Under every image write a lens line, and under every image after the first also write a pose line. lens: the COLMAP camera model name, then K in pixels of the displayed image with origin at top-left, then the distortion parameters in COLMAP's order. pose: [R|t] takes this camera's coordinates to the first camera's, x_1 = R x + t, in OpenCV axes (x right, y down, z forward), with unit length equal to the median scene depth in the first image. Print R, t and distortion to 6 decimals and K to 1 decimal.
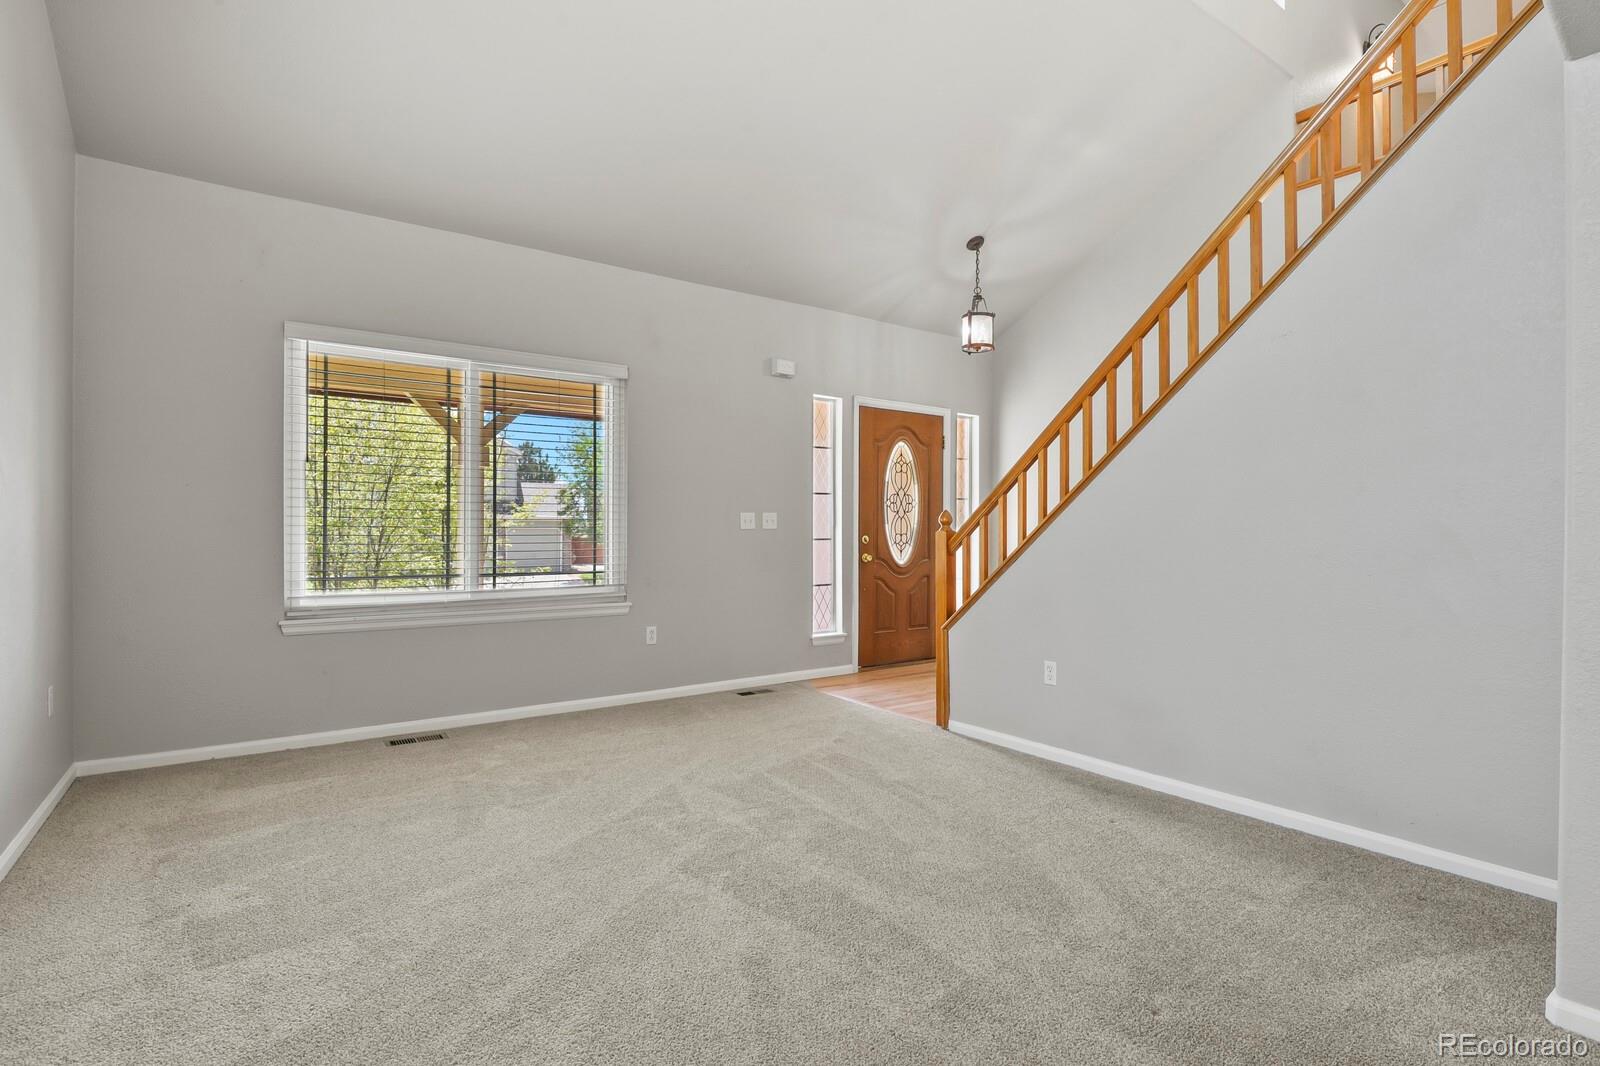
lens RADIAL K [[772.2, 0, 804.1], [0, 772.2, 533.9], [0, 0, 1]] dist [0.000765, -0.000431]
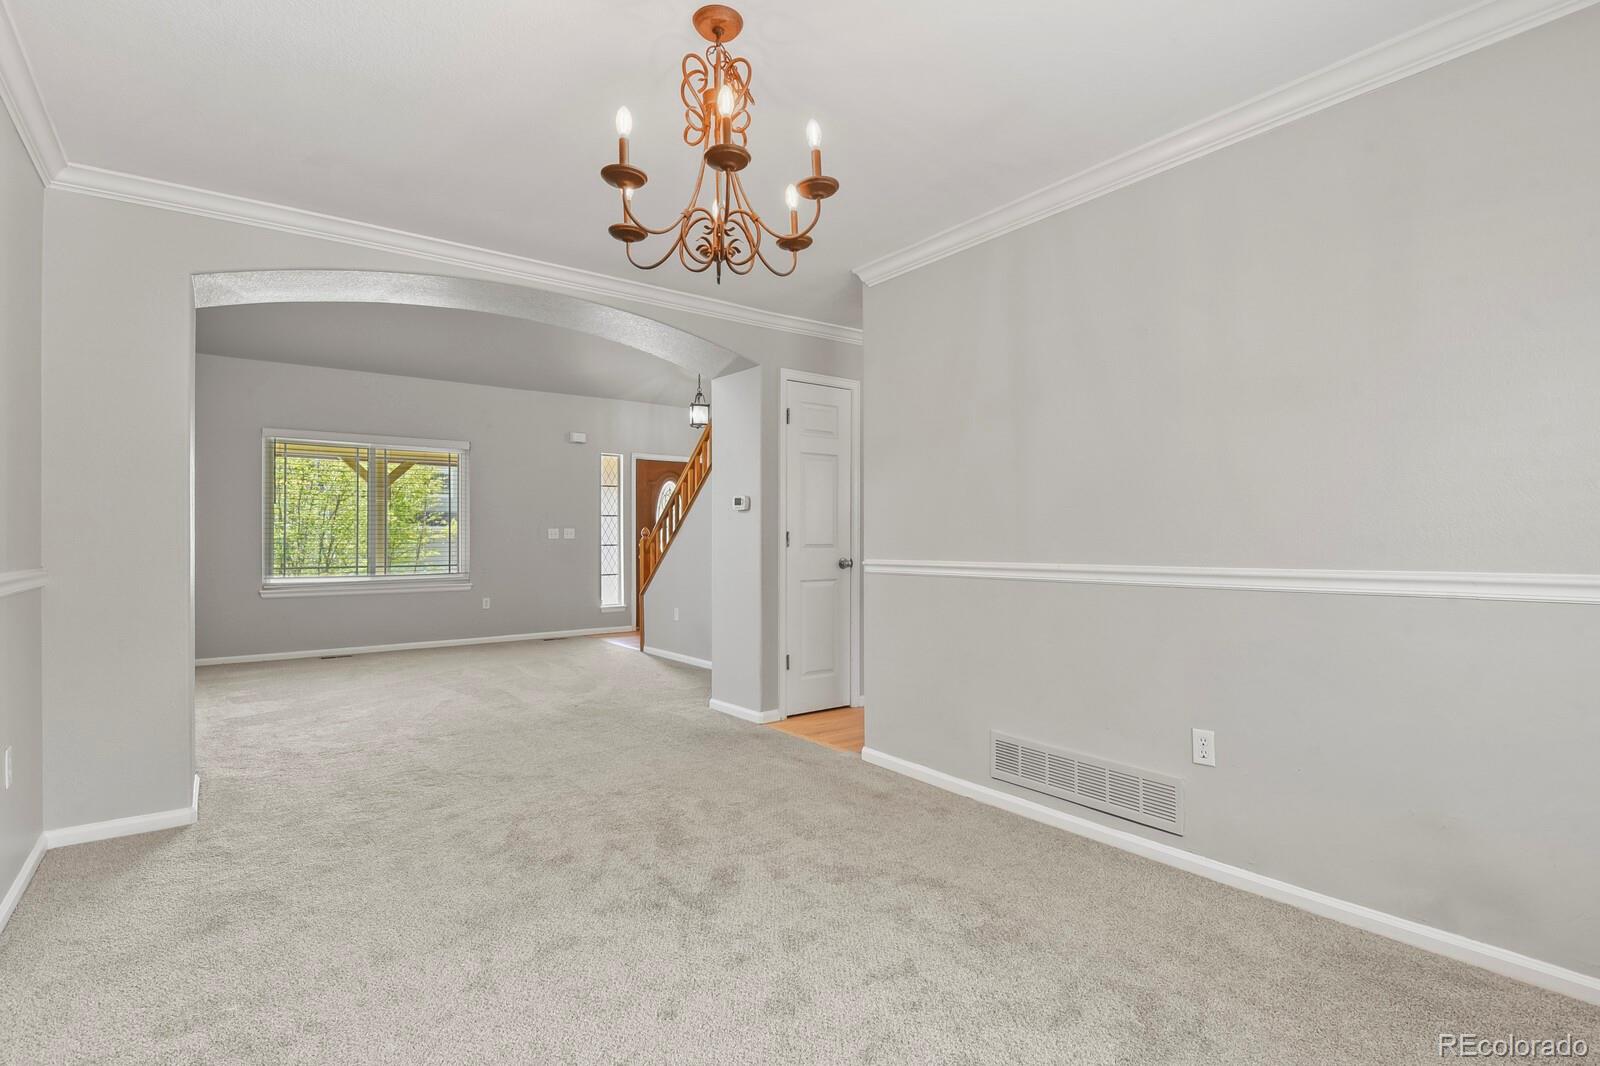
lens RADIAL K [[772.2, 0, 803.8], [0, 772.2, 532.0], [0, 0, 1]] dist [0.000765, -0.000431]
pose [[0.999649, -0.004750, 0.026064, 0.399300], [0.005046, 0.999924, -0.011278, 0.000197], [-0.026008, 0.011405, 0.999597, -0.611592]]
